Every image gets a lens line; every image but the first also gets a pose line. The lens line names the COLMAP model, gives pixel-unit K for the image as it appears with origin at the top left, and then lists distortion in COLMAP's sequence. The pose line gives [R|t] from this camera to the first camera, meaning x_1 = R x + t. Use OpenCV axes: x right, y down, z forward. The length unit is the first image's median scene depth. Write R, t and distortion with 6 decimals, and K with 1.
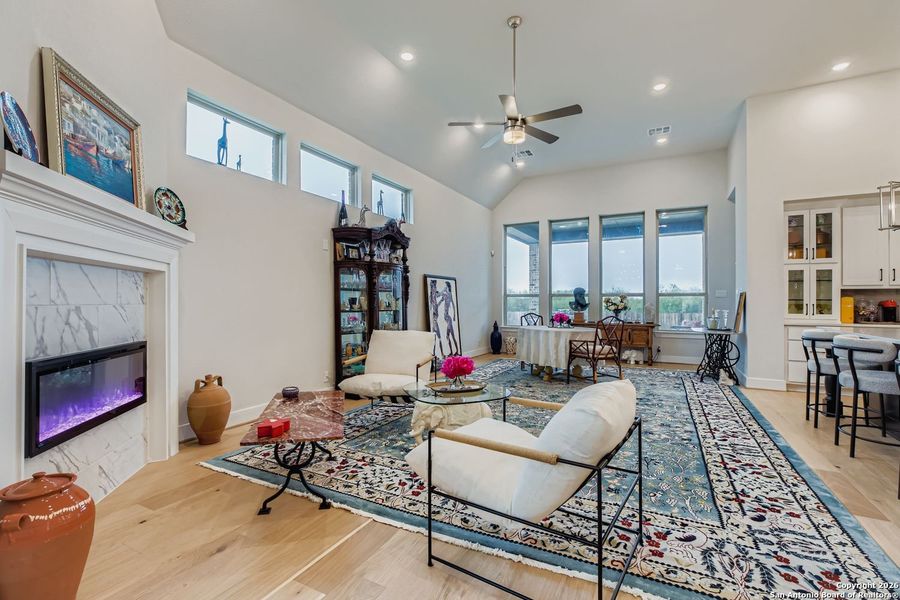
lens RADIAL K [[407.2, 0, 449.6], [0, 407.2, 298.6], [0, 0, 1]] dist [-0.006825, 0.002389]
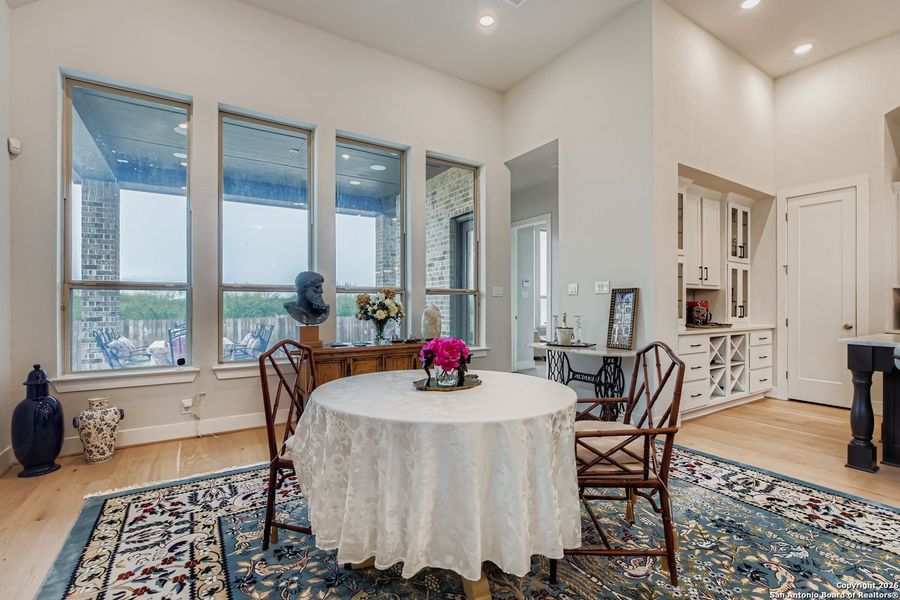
lens RADIAL K [[407.2, 0, 441.6], [0, 407.2, 306.9], [0, 0, 1]] dist [-0.006825, 0.002389]
pose [[-0.513999, 0.000353, -0.857791, 0.493093], [0.009221, 0.999944, -0.005114, 0.012714], [0.857741, -0.010538, -0.513974, 0.786946]]
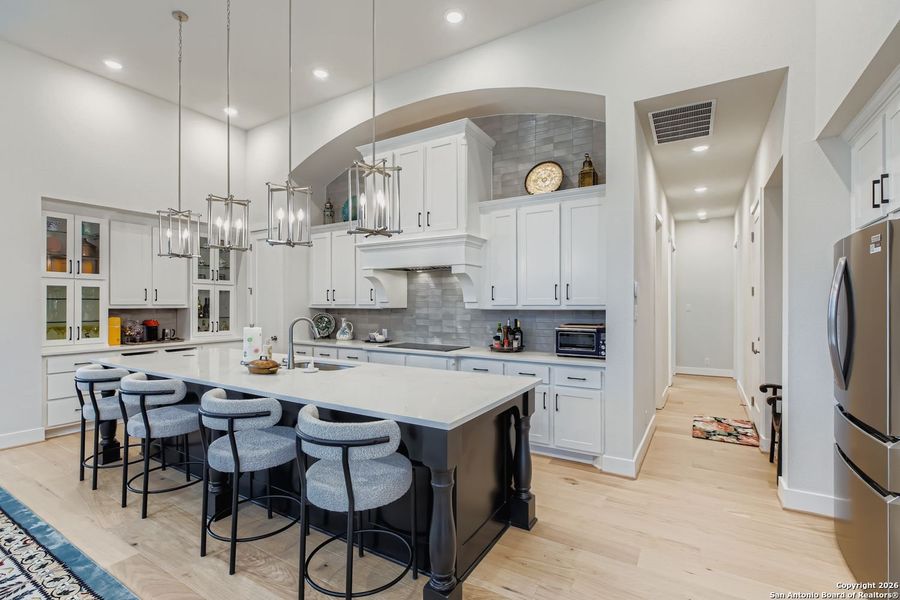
lens RADIAL K [[407.2, 0, 456.8], [0, 407.2, 303.2], [0, 0, 1]] dist [-0.006825, 0.002389]
pose [[0.054793, -0.003180, 0.998493, 0.091438], [-0.006699, 0.999971, 0.003552, -0.044527], [-0.998475, -0.006883, 0.054770, 0.161782]]
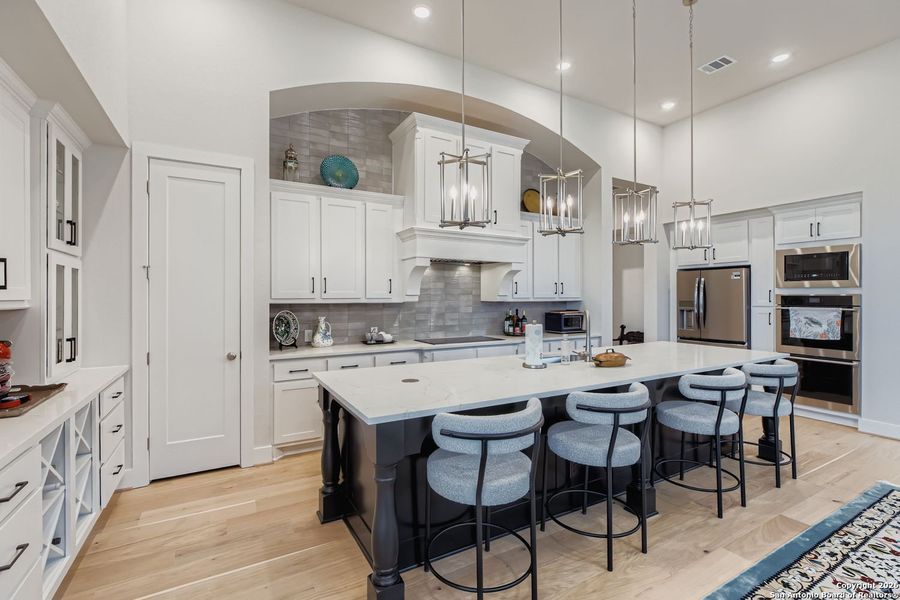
lens RADIAL K [[407.2, 0, 449.5], [0, 407.2, 298.6], [0, 0, 1]] dist [-0.006825, 0.002389]
pose [[-0.841707, -0.003337, 0.539924, 0.510366], [-0.005799, 0.999979, -0.002859, -0.032954], [-0.539903, -0.005537, -0.841709, 1.026137]]
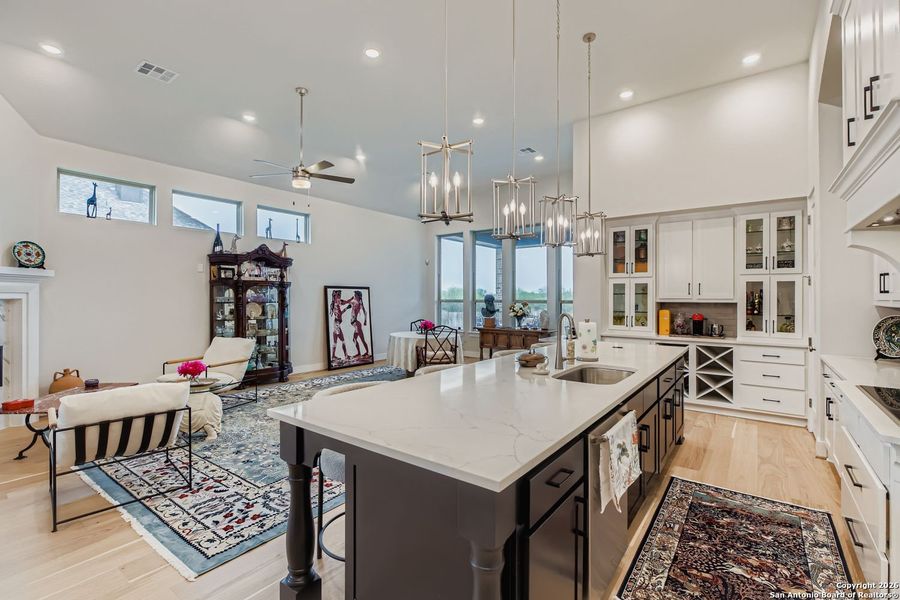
lens RADIAL K [[407.2, 0, 448.4], [0, 407.2, 296.2], [0, 0, 1]] dist [-0.006825, 0.002389]
pose [[0.986893, -0.001493, -0.161370, 0.603575], [0.002229, 0.999988, 0.004380, -0.044064], [0.161361, -0.004683, 0.986884, -0.116430]]
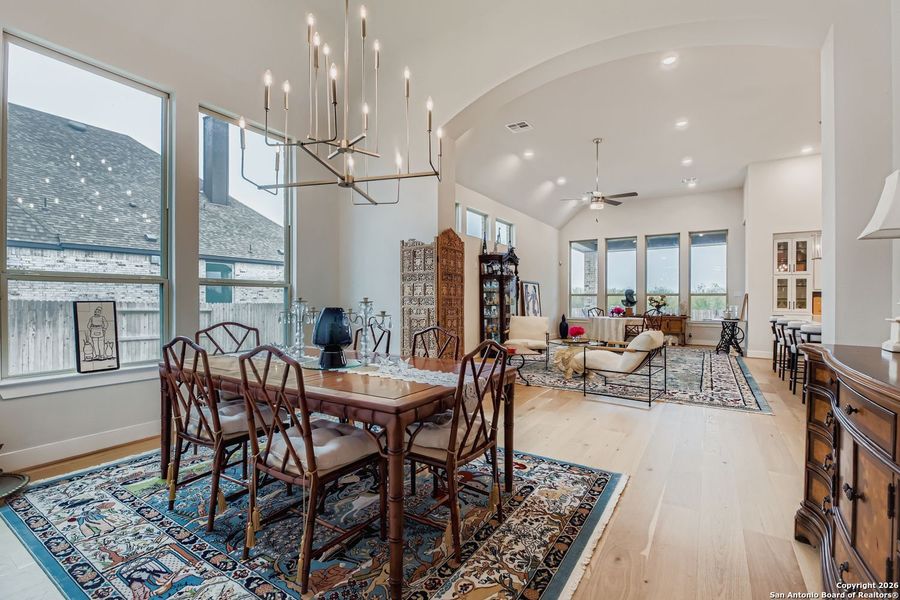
lens RADIAL K [[407.2, 0, 450.8], [0, 407.2, 298.8], [0, 0, 1]] dist [-0.006825, 0.002389]
pose [[0.996335, 0.001669, -0.085517, -0.241199], [-0.001057, 0.999973, 0.007205, -0.006606], [0.085526, -0.007088, 0.996311, -0.609868]]
